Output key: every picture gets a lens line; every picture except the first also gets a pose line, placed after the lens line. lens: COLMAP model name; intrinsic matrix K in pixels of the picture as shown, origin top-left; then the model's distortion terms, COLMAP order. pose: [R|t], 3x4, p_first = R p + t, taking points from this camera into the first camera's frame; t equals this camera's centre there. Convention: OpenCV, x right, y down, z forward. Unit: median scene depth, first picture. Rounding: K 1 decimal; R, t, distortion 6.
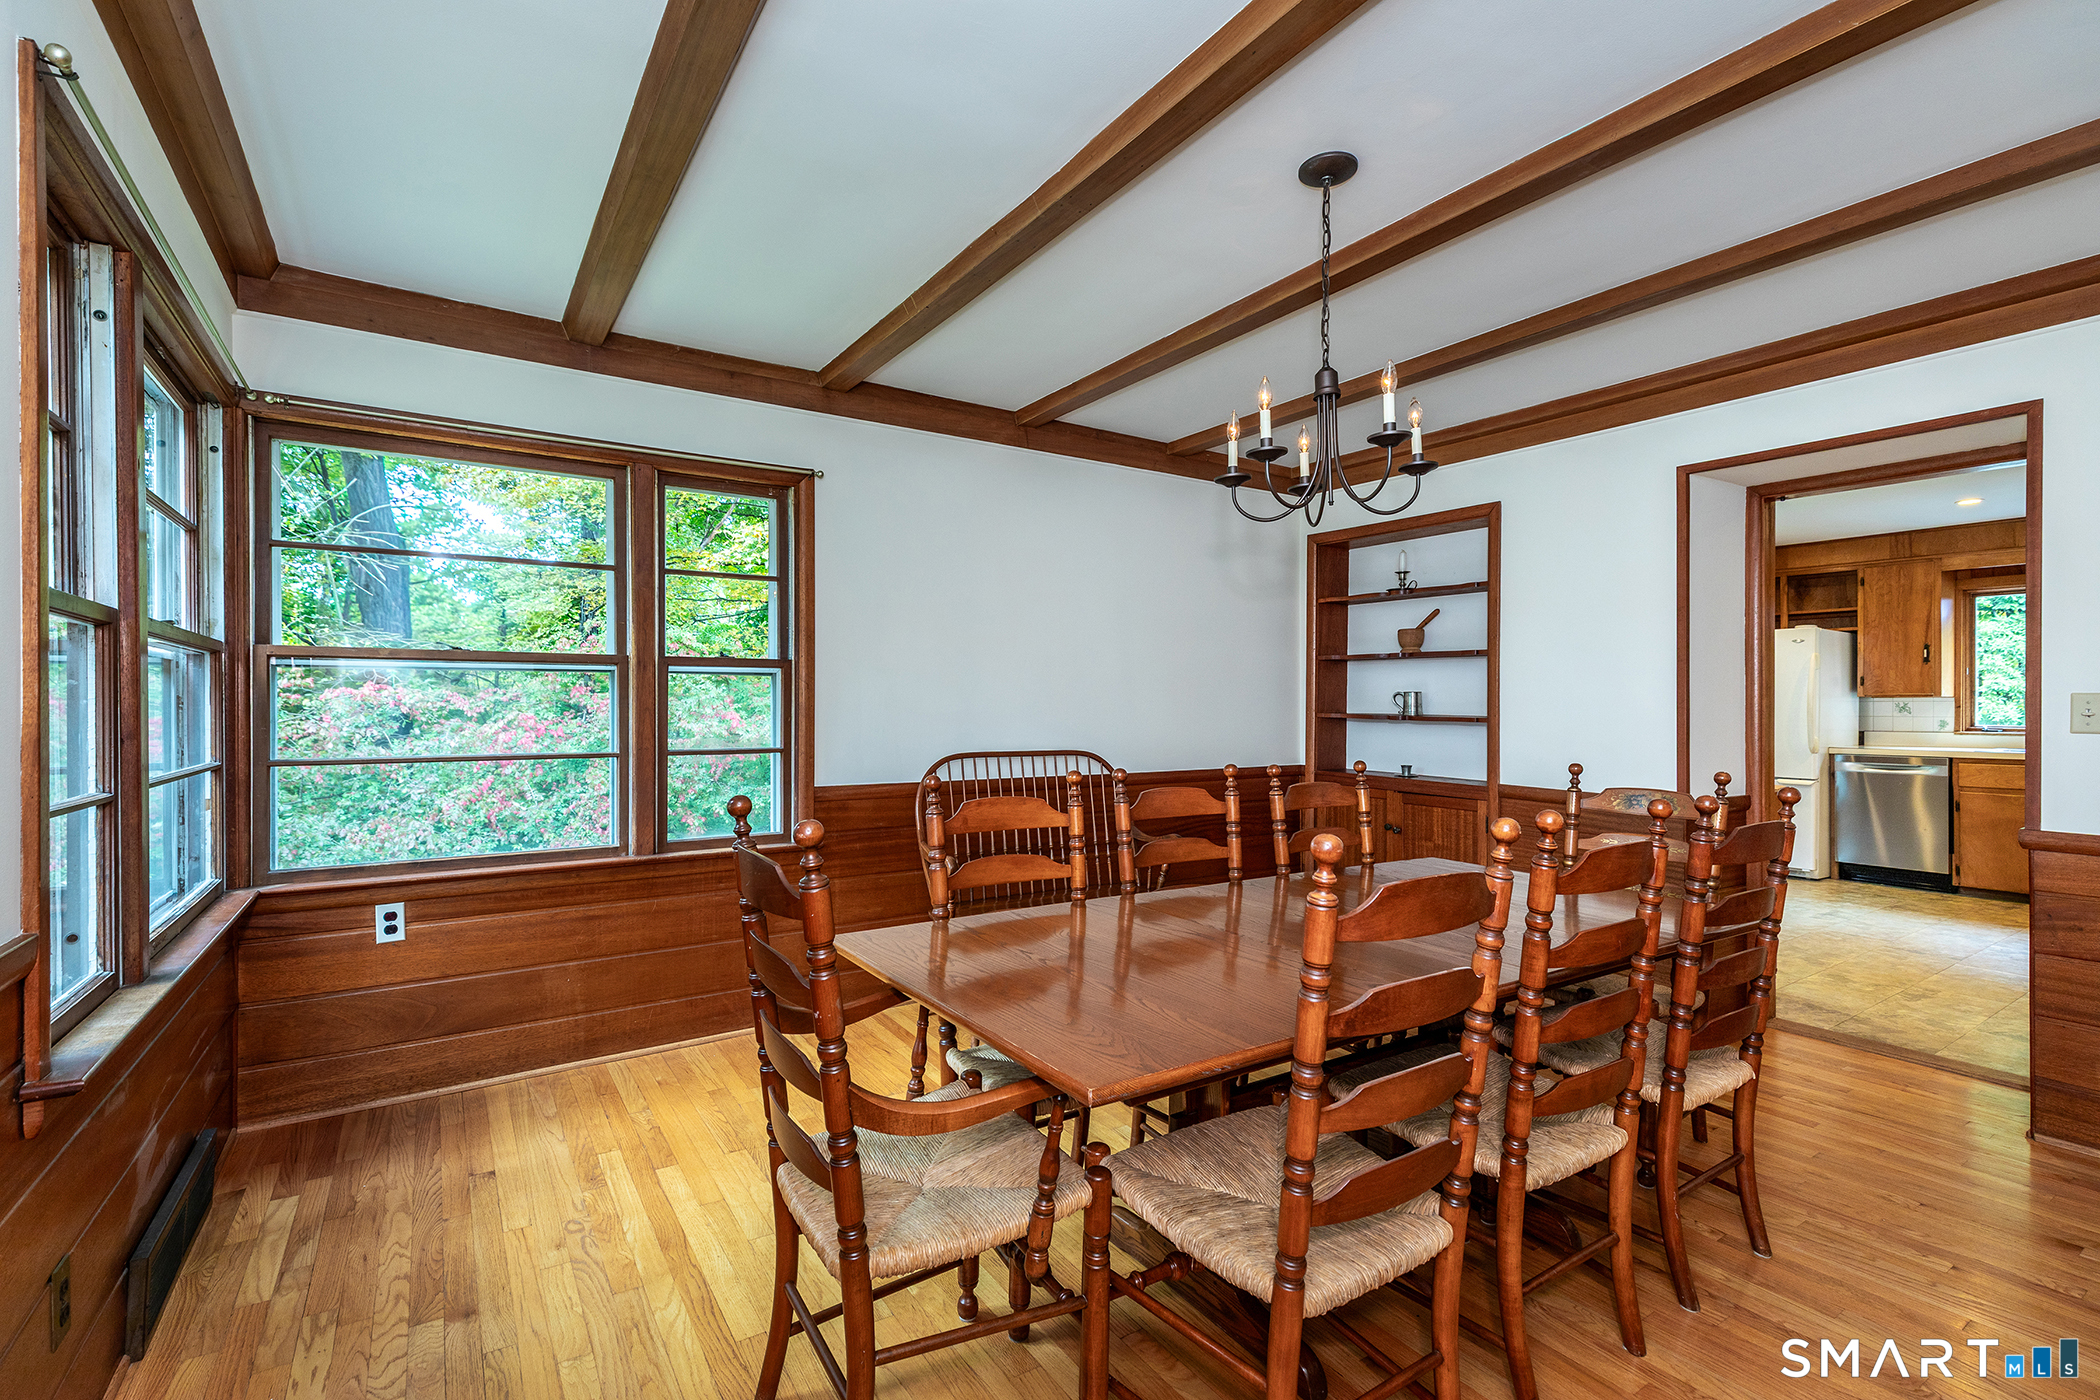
lens RADIAL K [[939.3, 0, 1049.8], [0, 939.3, 707.9], [0, 0, 1]] dist [0.000611, 0.000015]
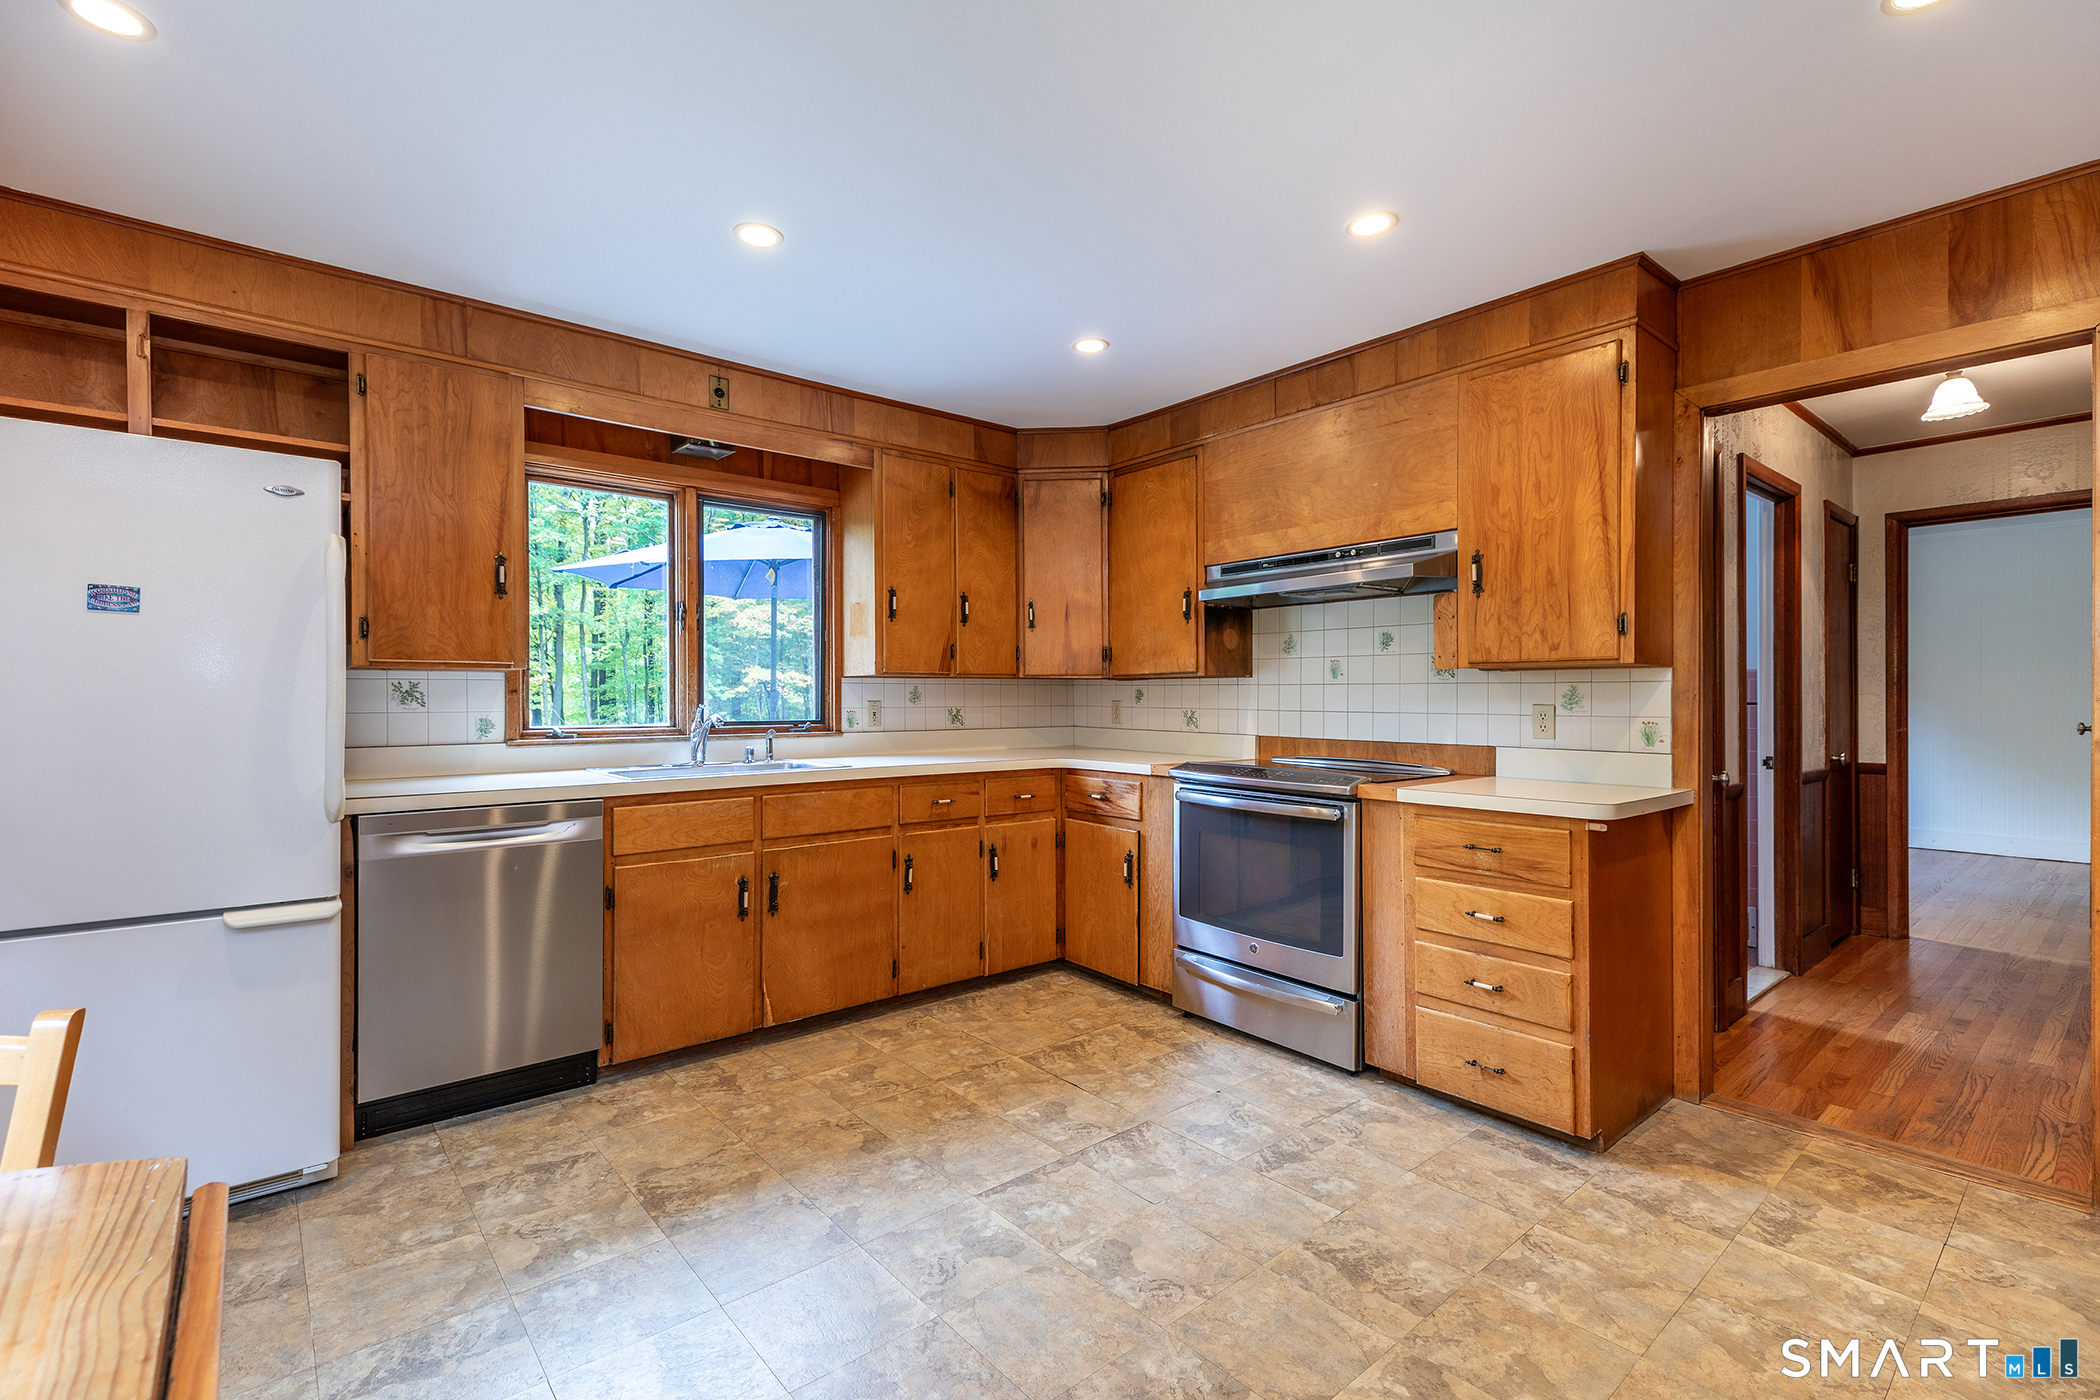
lens RADIAL K [[924.8, 0, 1042.2], [0, 924.8, 695.5], [0, 0, 1]] dist [0.032879, -0.013296]
pose [[-0.109594, 0.003378, 0.993971, 0.470041], [0.006199, 0.999977, -0.002715, 0.004582], [-0.993957, 0.005864, -0.109612, 0.830096]]
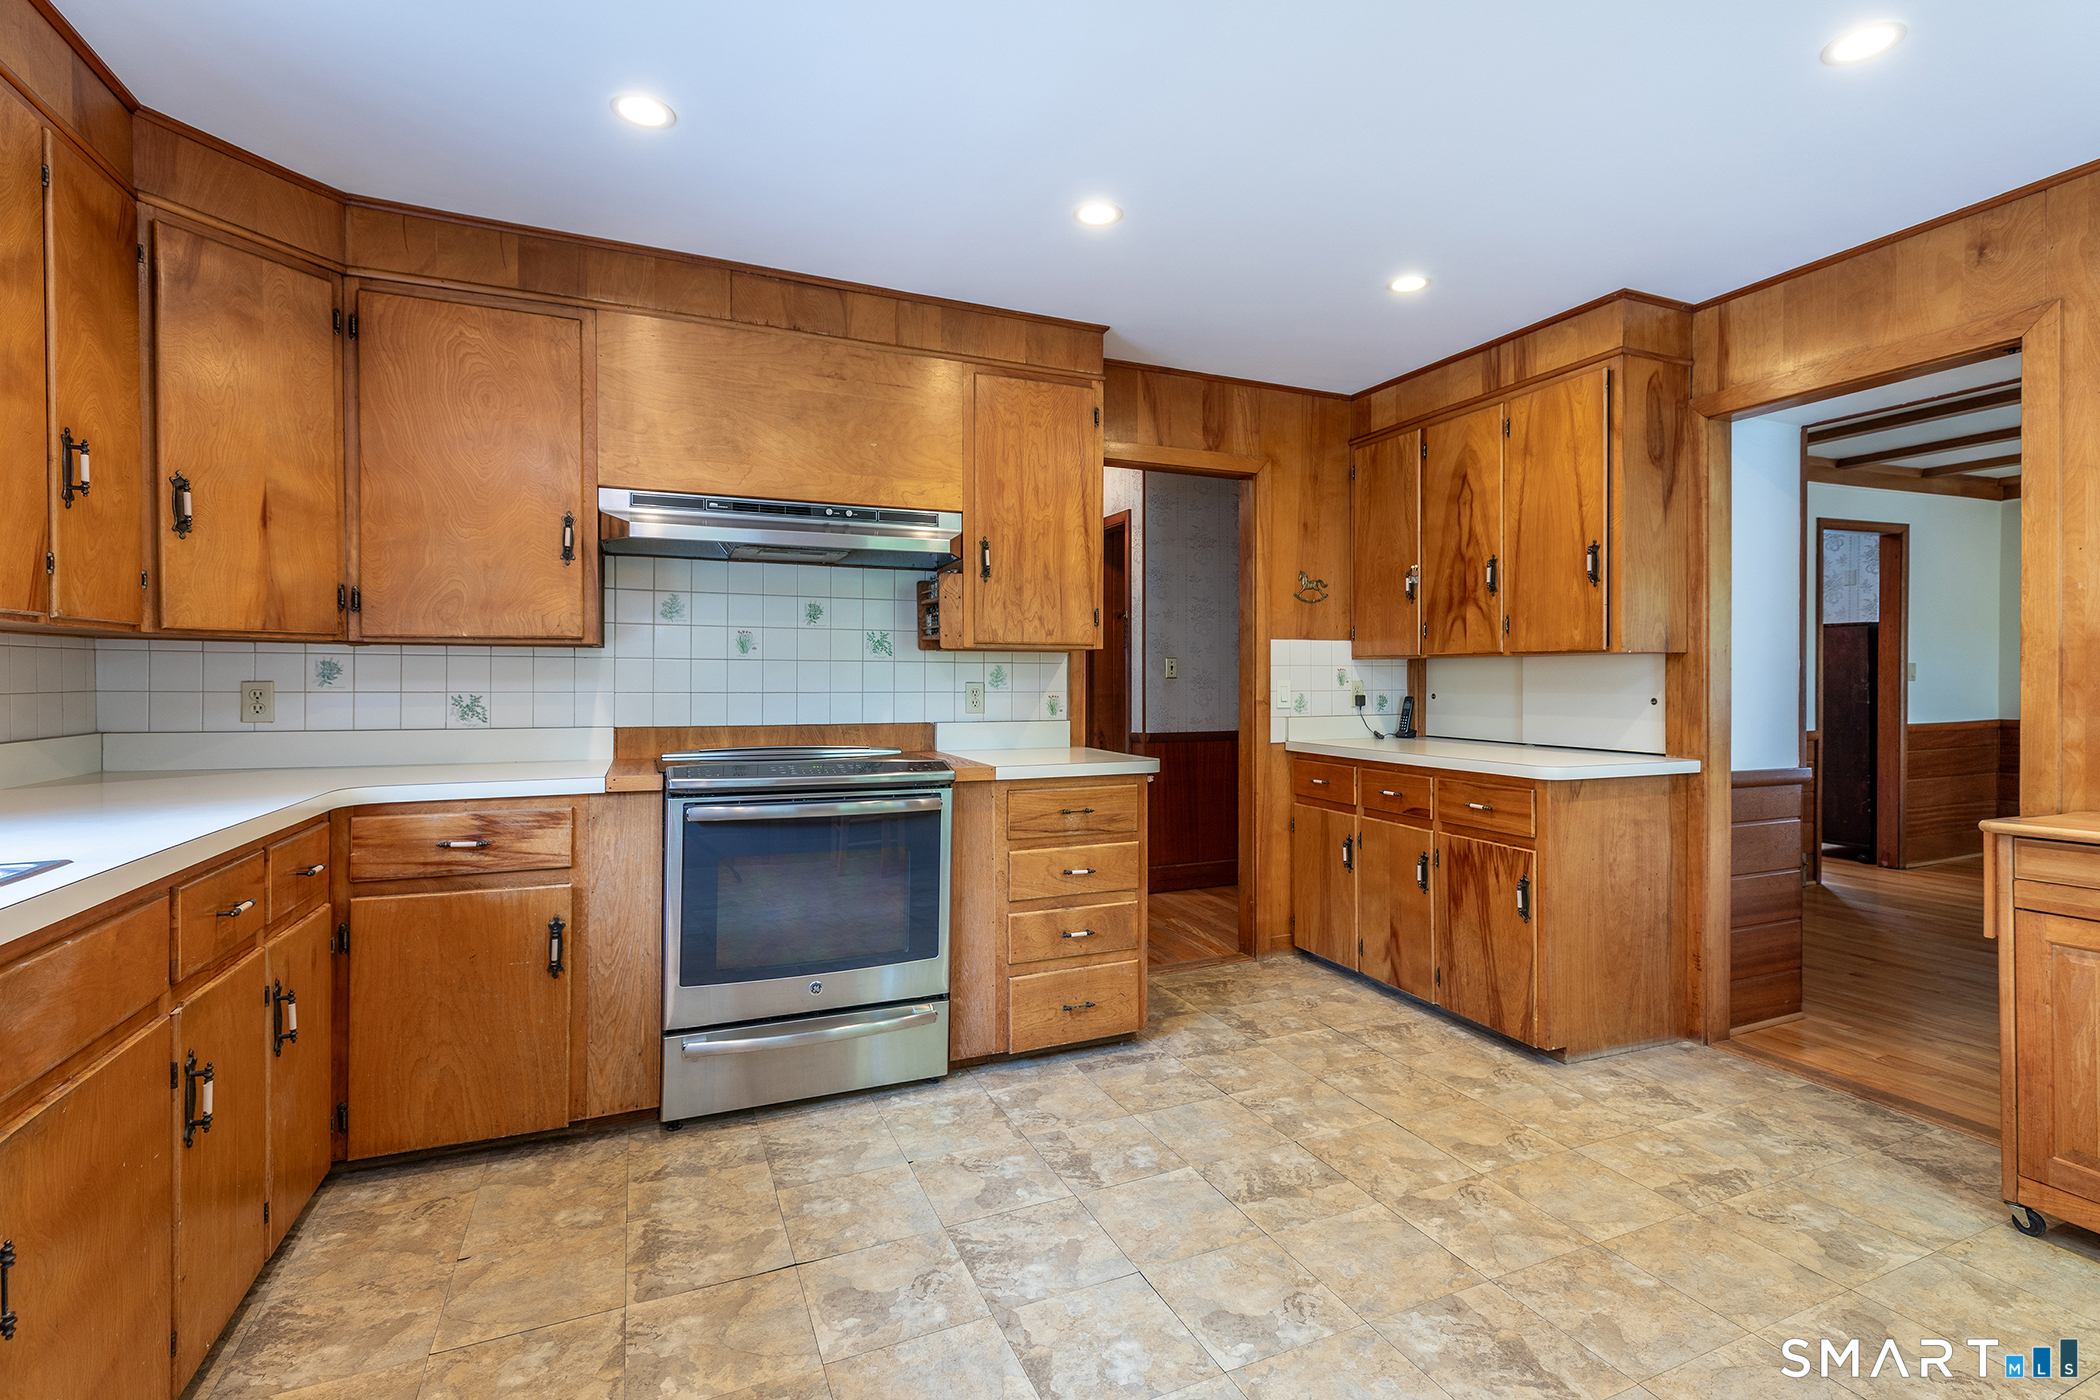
lens RADIAL K [[950.1, 0, 1074.0], [0, 950.1, 677.9], [0, 0, 1]] dist [0.033695, -0.015409]
pose [[-0.985151, 0.000033, 0.171688, 0.788216], [0.001080, 0.999981, 0.006001, 0.003671], [-0.171684, 0.006098, -0.985133, 1.059488]]
